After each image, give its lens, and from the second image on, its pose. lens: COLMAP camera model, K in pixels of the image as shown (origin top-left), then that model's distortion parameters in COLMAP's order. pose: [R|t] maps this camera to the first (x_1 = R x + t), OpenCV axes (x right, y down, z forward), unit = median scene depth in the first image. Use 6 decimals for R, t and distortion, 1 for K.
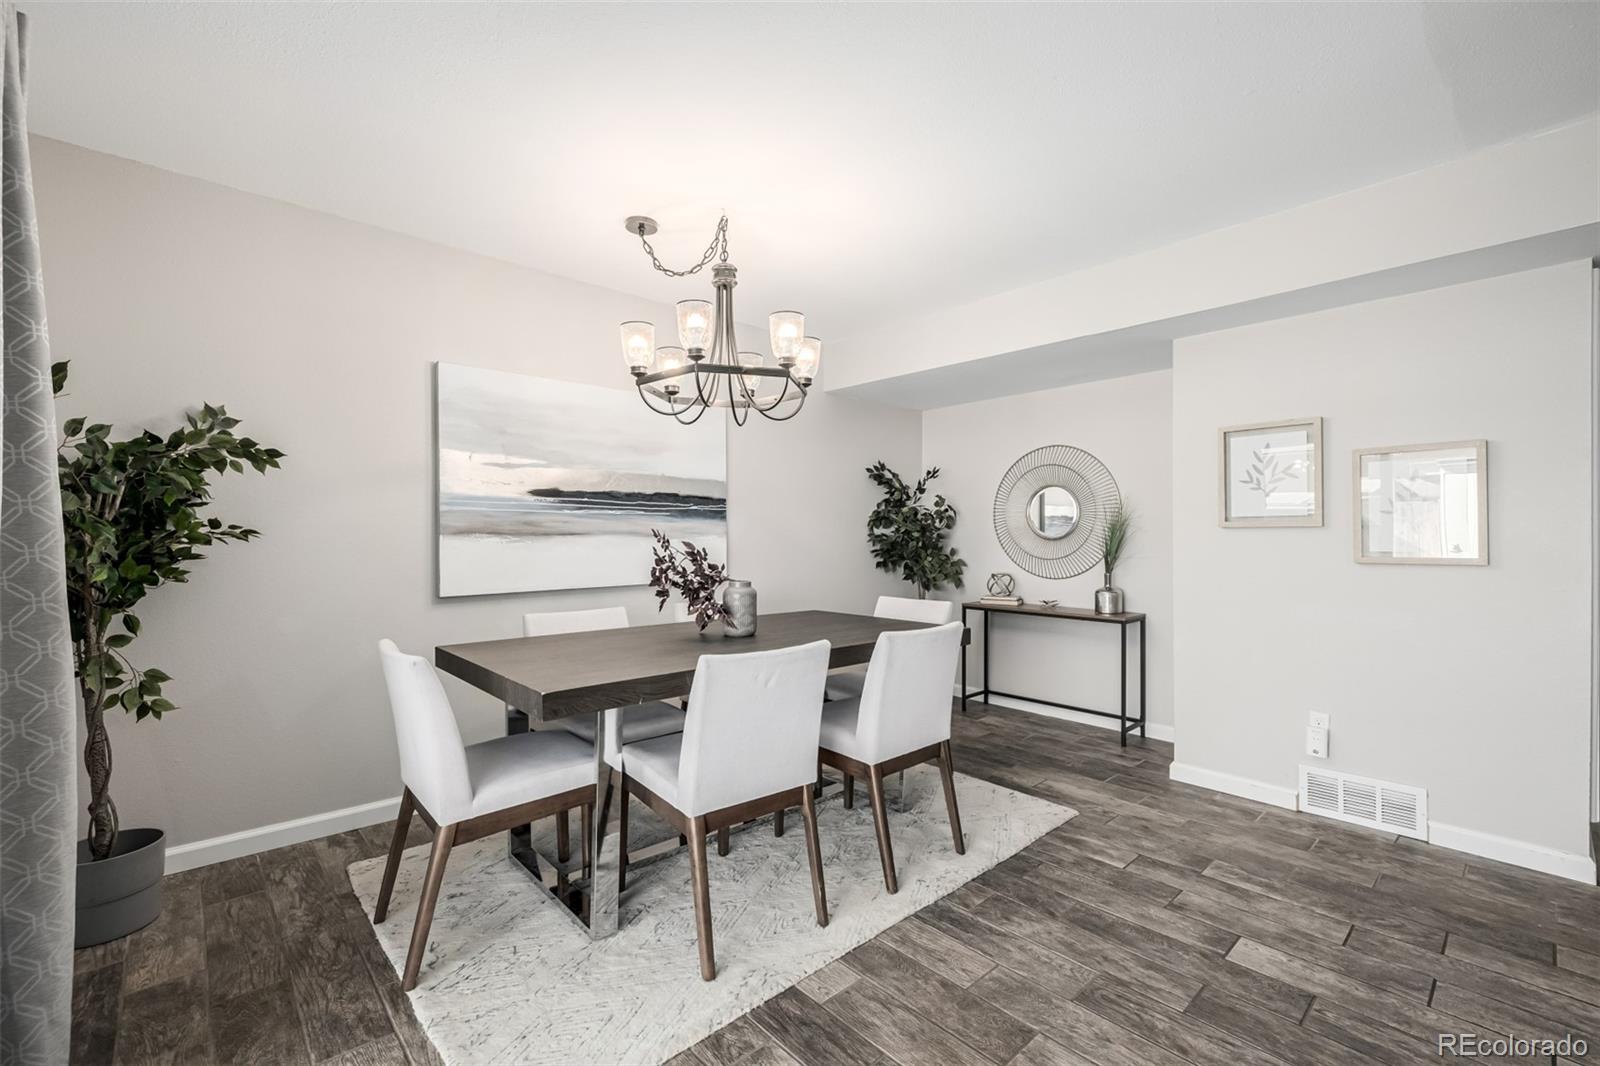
lens RADIAL K [[676.0, 0, 800.0], [0, 676.0, 533.0], [0, 0, 1]] dist [0.001048, -0.000154]
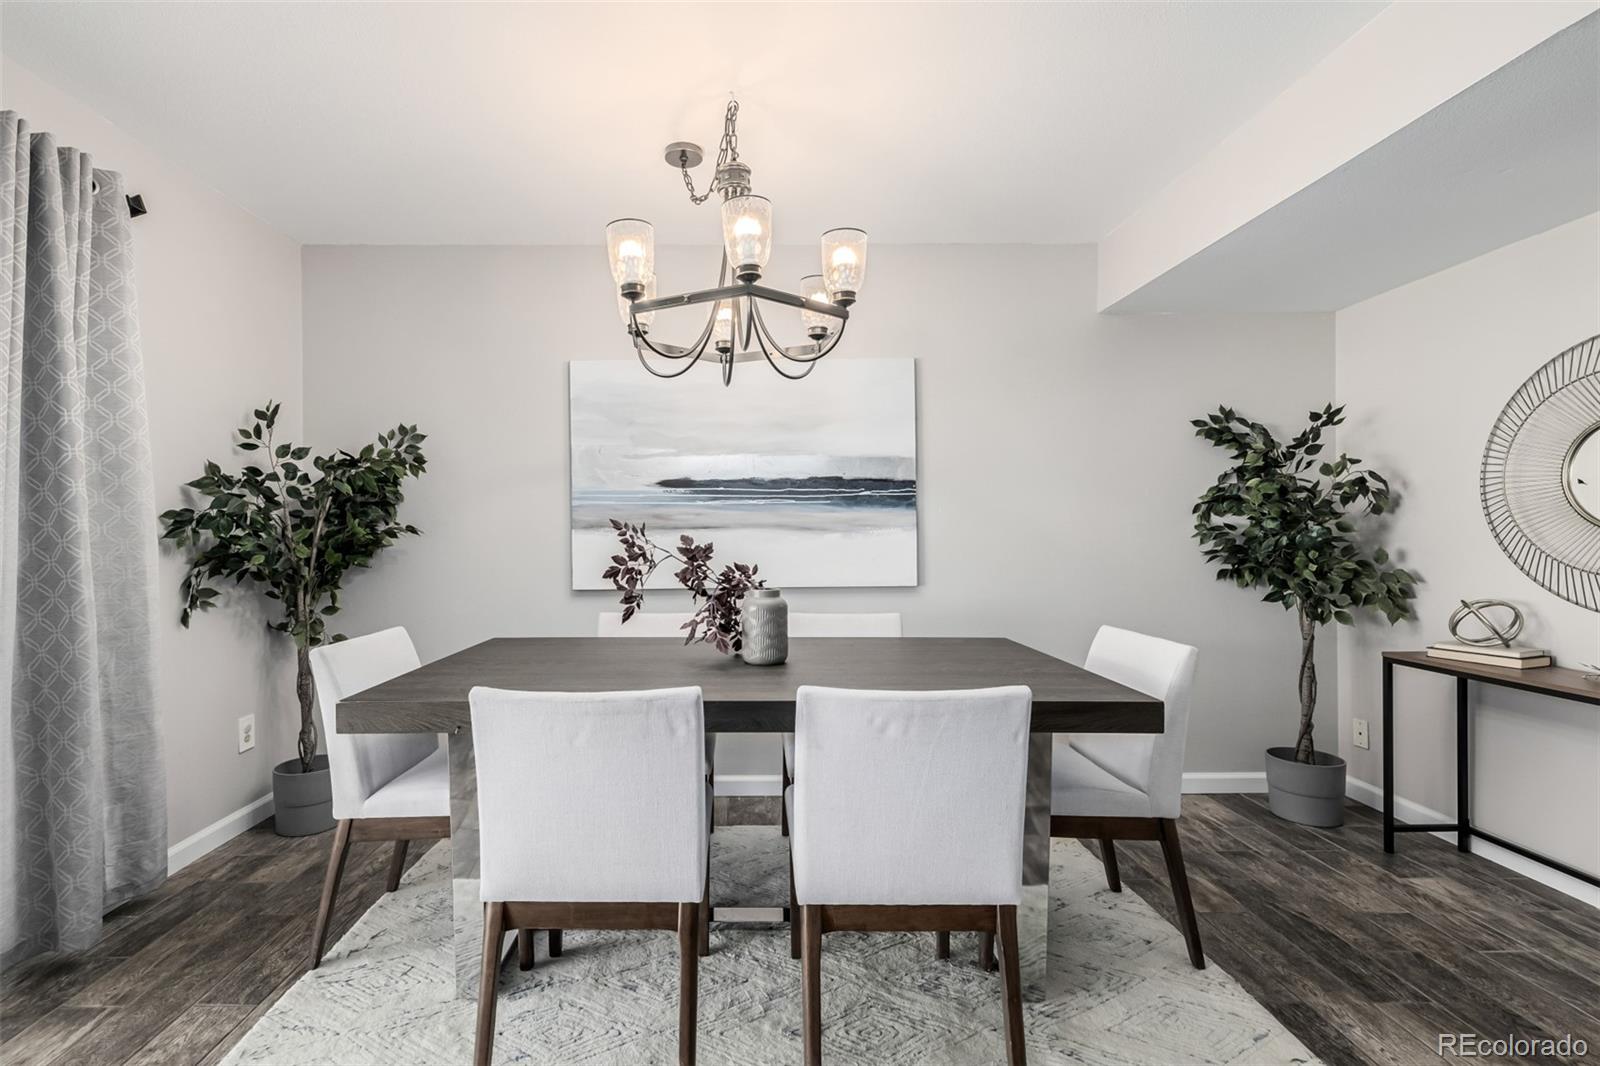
lens RADIAL K [[699.0, 0, 800.0], [0, 699.0, 533.0], [0, 0, 1]] dist [0.000608, -0.000205]
pose [[0.741073, -0.002887, -0.671418, 0.351694], [0.006935, 0.999970, 0.003354, 0.005802], [0.671388, -0.007142, 0.741071, 0.361761]]
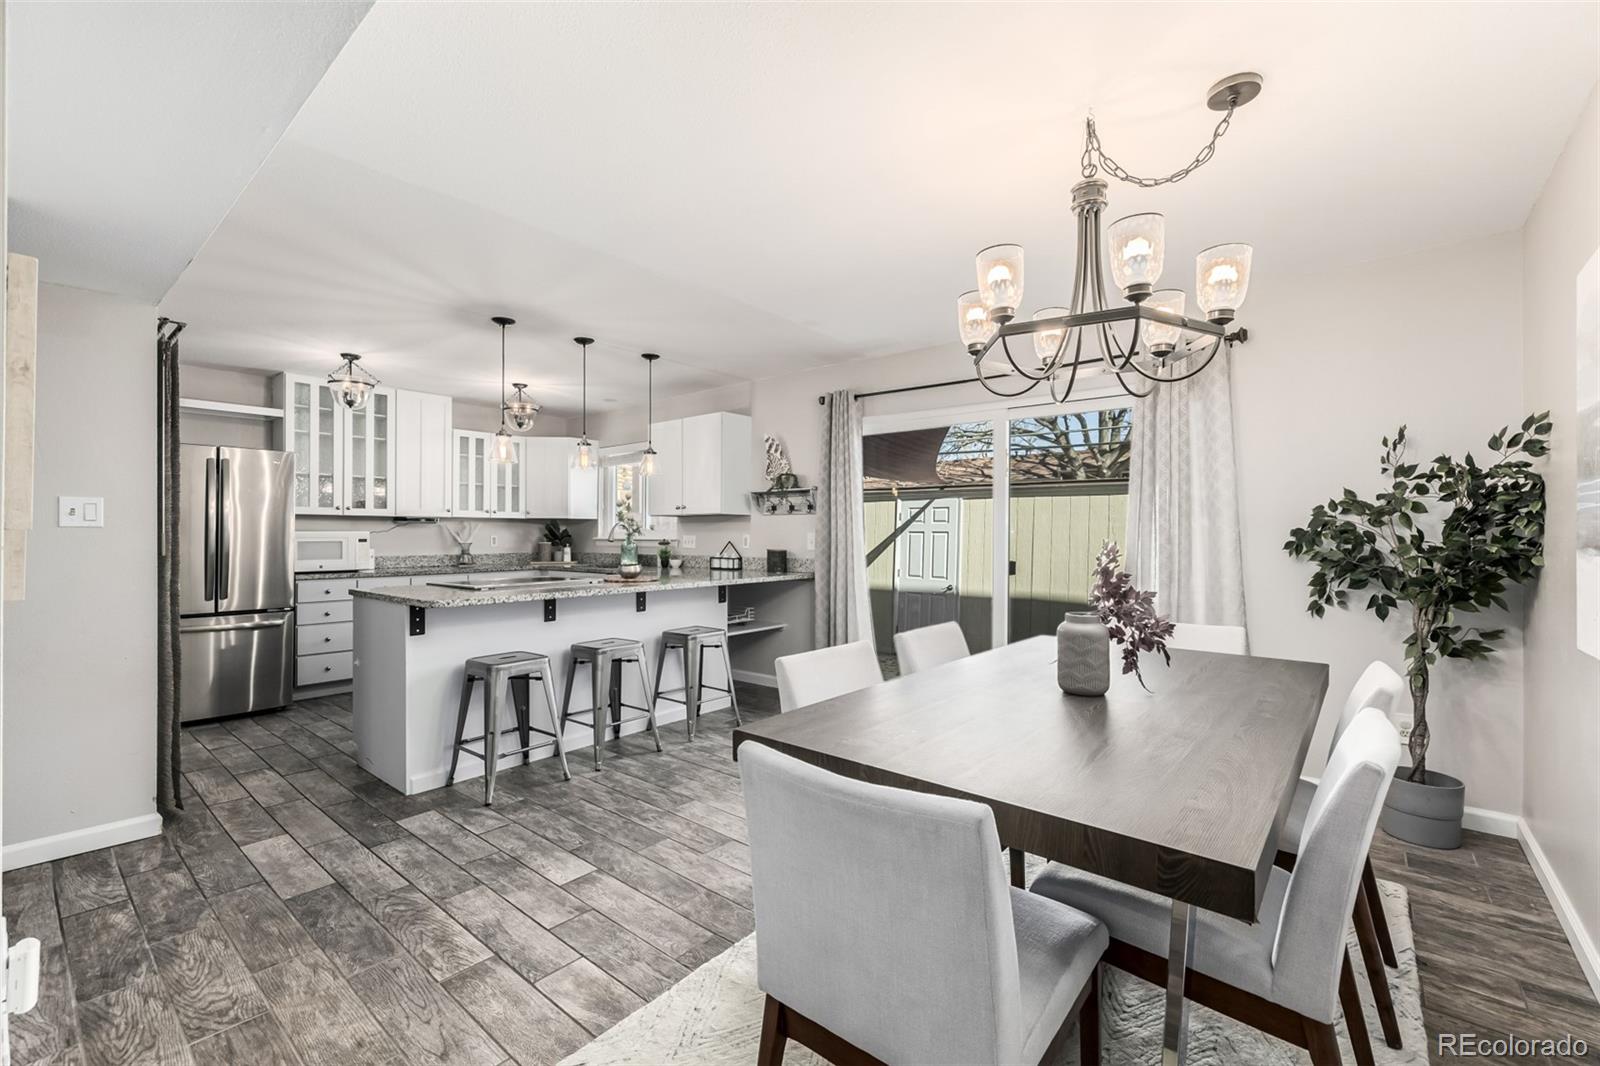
lens RADIAL K [[676.0, 0, 800.0], [0, 676.0, 533.0], [0, 0, 1]] dist [0.001048, -0.000154]
pose [[-0.991384, -0.002728, -0.130956, 0.240456], [-0.001904, 0.999978, -0.006414, -0.005724], [0.130971, -0.006109, -0.991367, 1.358362]]
